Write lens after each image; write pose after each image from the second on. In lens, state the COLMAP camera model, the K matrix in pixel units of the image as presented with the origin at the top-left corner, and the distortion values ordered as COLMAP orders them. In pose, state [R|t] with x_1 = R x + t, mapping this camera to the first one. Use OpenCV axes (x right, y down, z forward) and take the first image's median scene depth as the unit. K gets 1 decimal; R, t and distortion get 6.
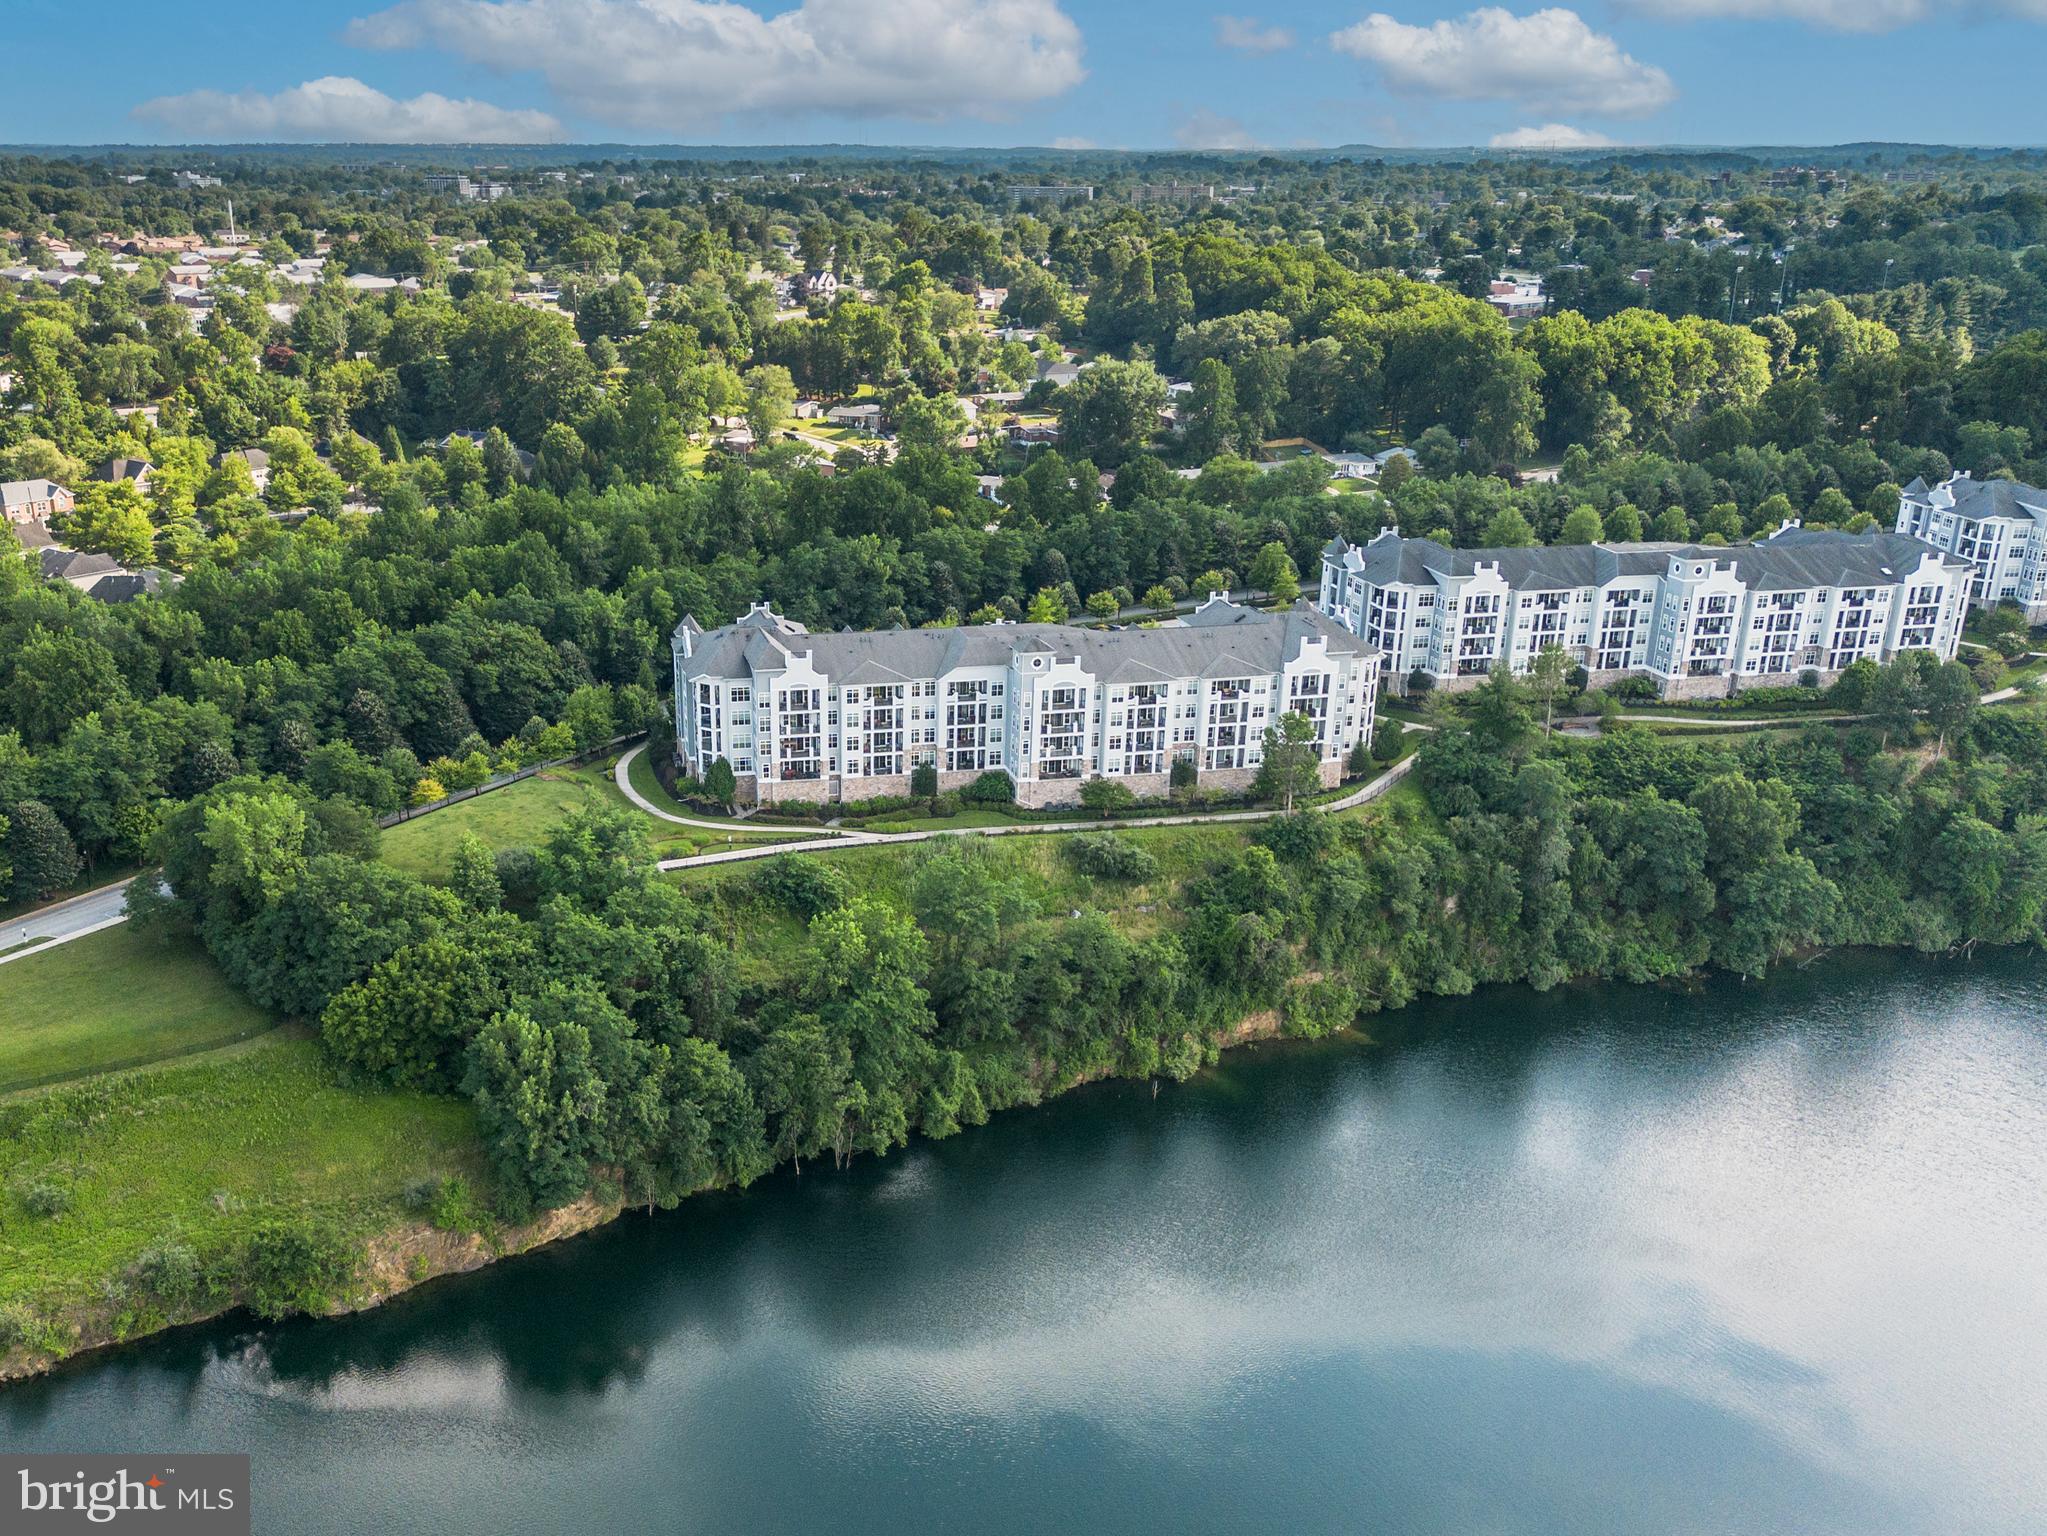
lens RADIAL K [[1919.9, 0, 937.0], [0, 1919.9, 901.8], [0, 0, 1]] dist [0.043132, 0.000000]
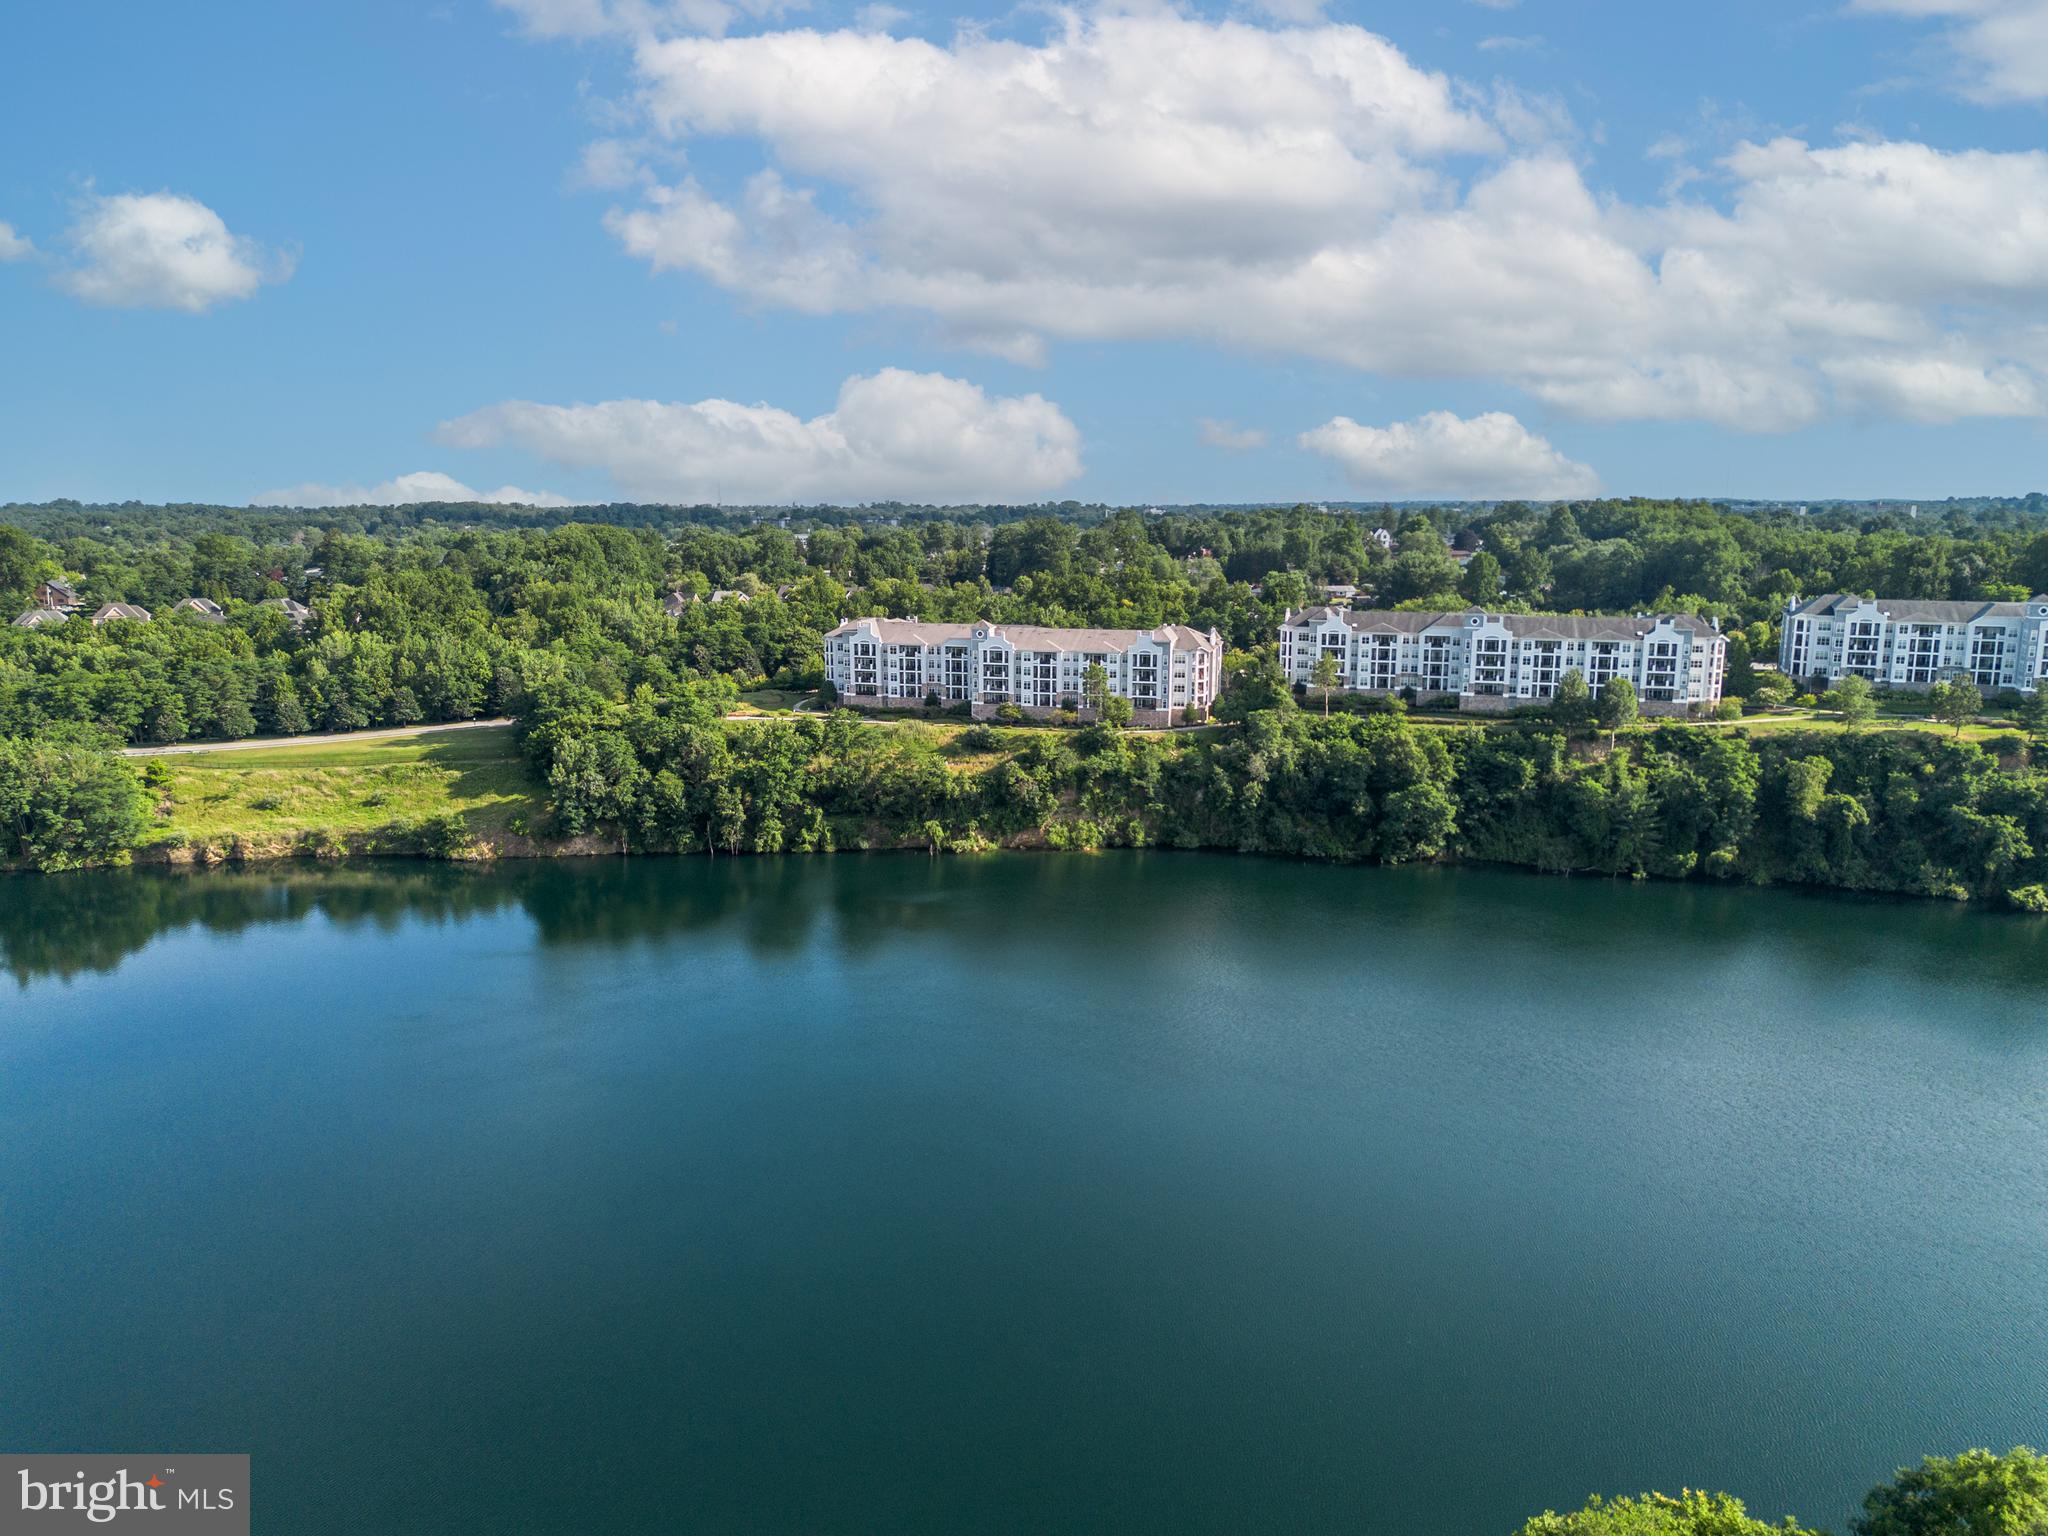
lens RADIAL K [[1477.4, 0, 1037.9], [0, 1477.4, 784.9], [0, 0, 1]] dist [0.058696, -0.059098]
pose [[0.890332, 0.080084, -0.448213, 0.686196], [-0.161527, 0.975936, -0.146483, 0.191179], [0.425696, 0.202818, 0.881843, -0.132938]]
